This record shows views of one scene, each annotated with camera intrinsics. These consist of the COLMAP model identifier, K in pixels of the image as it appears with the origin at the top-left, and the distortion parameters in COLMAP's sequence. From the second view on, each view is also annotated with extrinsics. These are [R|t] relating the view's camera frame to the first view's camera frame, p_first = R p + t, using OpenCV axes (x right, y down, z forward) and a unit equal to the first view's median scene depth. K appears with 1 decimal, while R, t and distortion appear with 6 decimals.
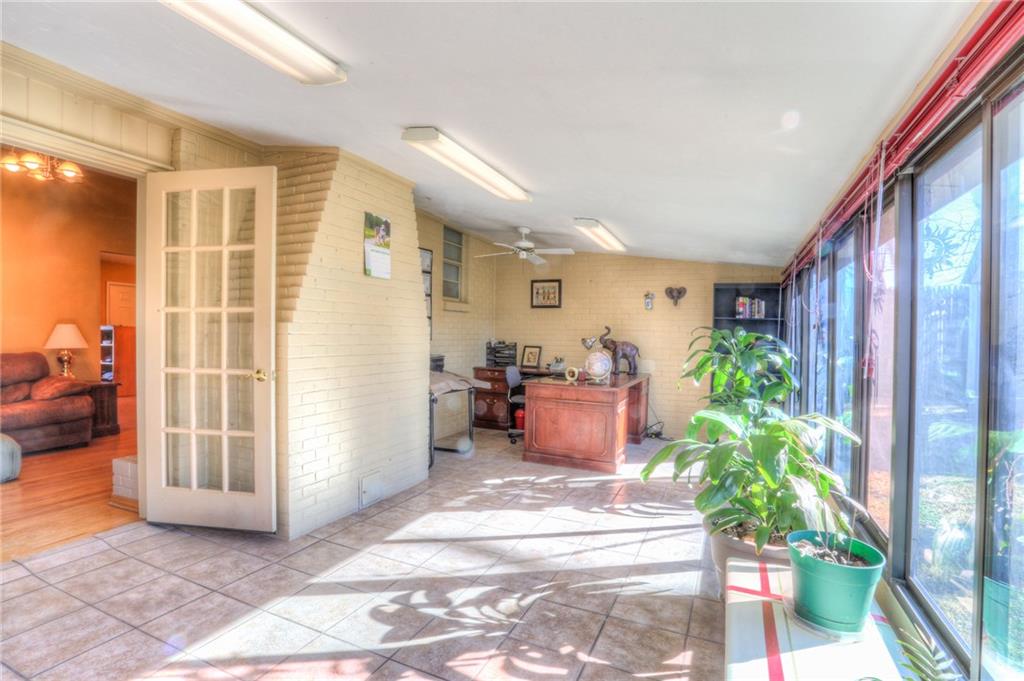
lens RADIAL K [[498.0, 0, 514.8], [0, 498.0, 343.4], [0, 0, 1]] dist [-0.080887, 0.034472]
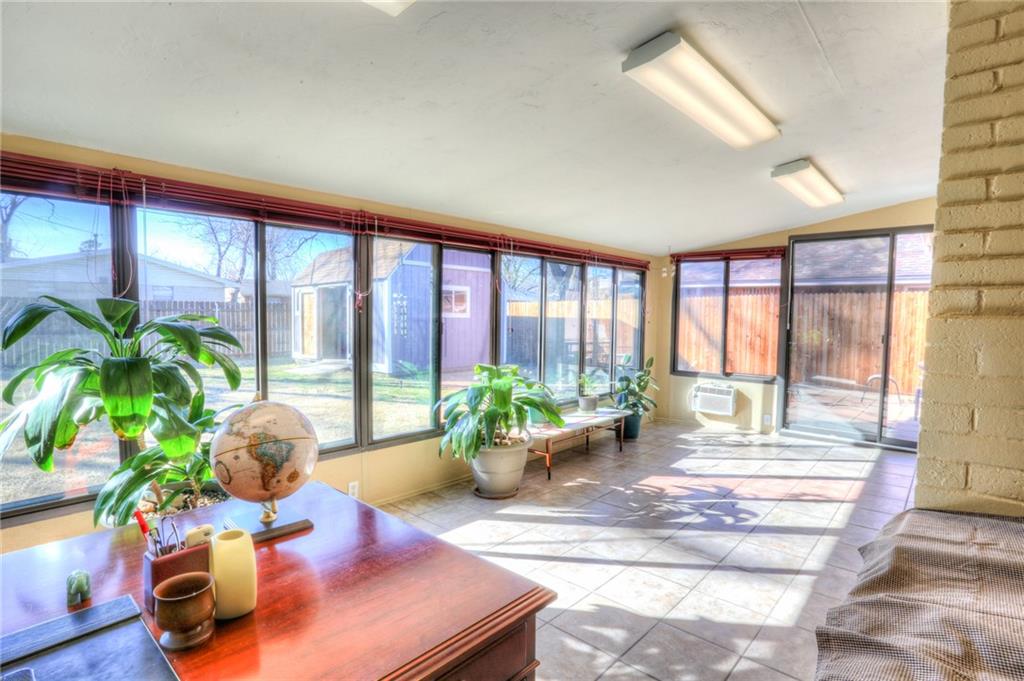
lens RADIAL K [[498.0, 0, 514.8], [0, 498.0, 343.4], [0, 0, 1]] dist [-0.080887, 0.034472]
pose [[-0.944771, -0.040661, 0.325199, -0.058639], [-0.019378, 0.997468, 0.068421, -0.043497], [-0.327157, 0.058341, -0.943167, 2.440981]]
